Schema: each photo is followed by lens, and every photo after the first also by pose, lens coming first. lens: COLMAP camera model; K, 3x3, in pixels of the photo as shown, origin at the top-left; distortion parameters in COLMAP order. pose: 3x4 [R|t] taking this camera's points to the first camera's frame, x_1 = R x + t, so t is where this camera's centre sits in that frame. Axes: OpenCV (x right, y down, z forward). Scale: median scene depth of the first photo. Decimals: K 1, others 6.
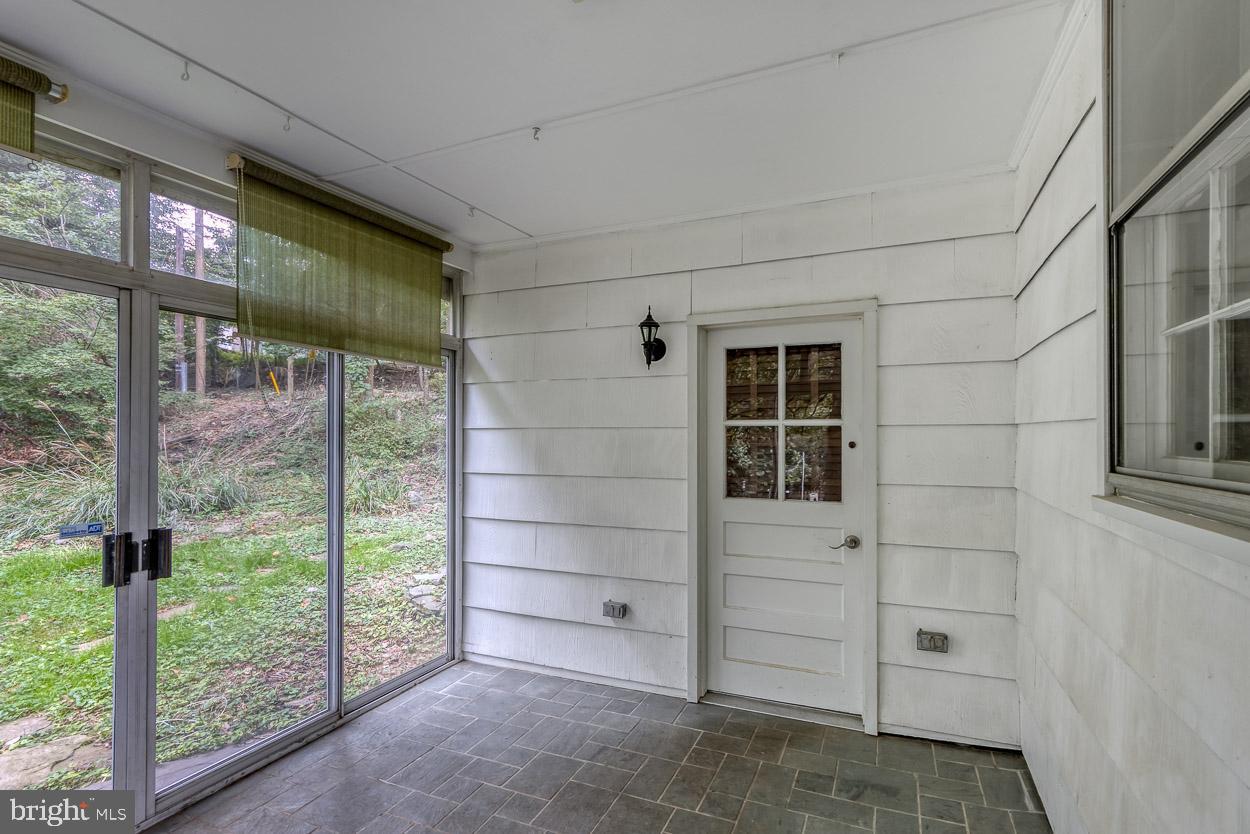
lens RADIAL K [[577.9, 0, 628.9], [0, 577.9, 430.0], [0, 0, 1]] dist [-0.002552, -0.000587]
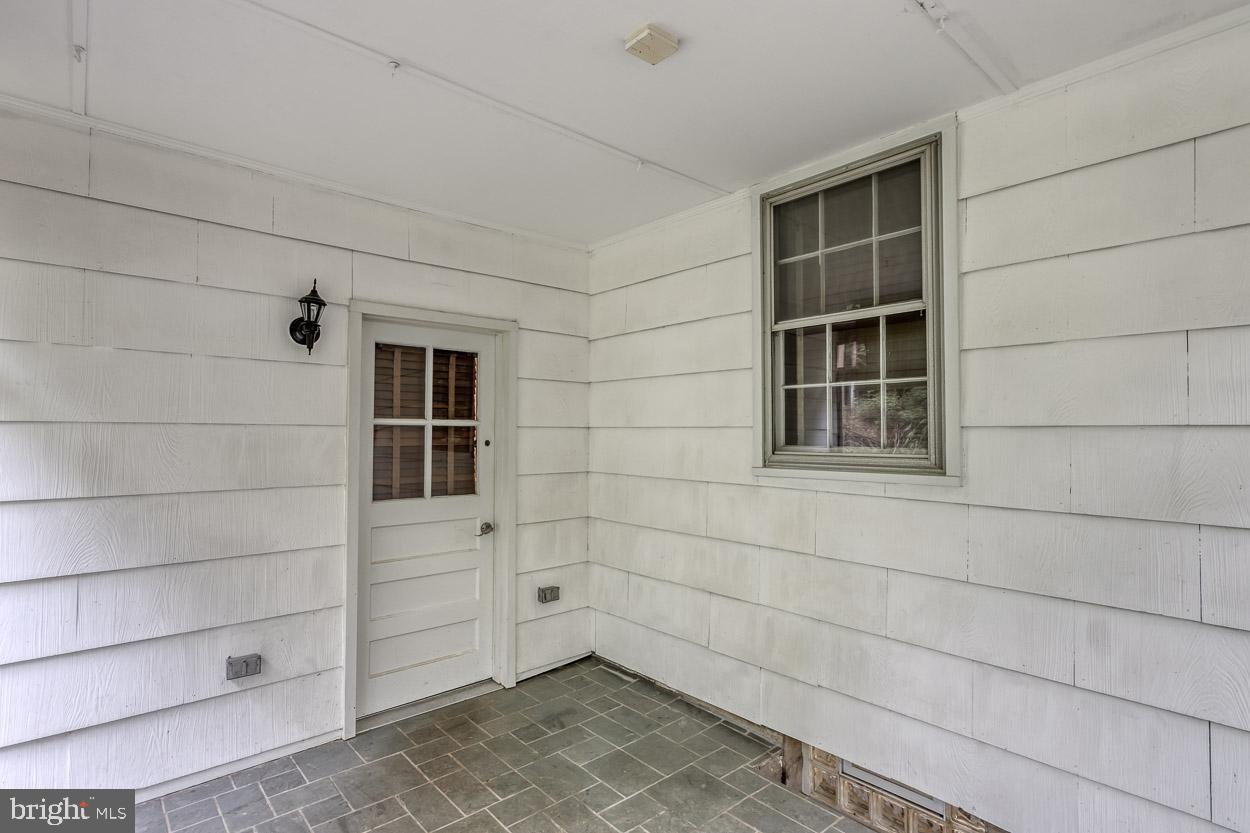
lens RADIAL K [[572.0, 0, 625.0], [0, 572.0, 416.5], [0, 0, 1]] dist [0.001703, 0.000281]
pose [[0.466422, 0.028848, 0.884092, -0.480775], [-0.011111, 0.999580, -0.026754, 0.000063], [-0.884493, 0.002655, 0.466547, 0.221087]]
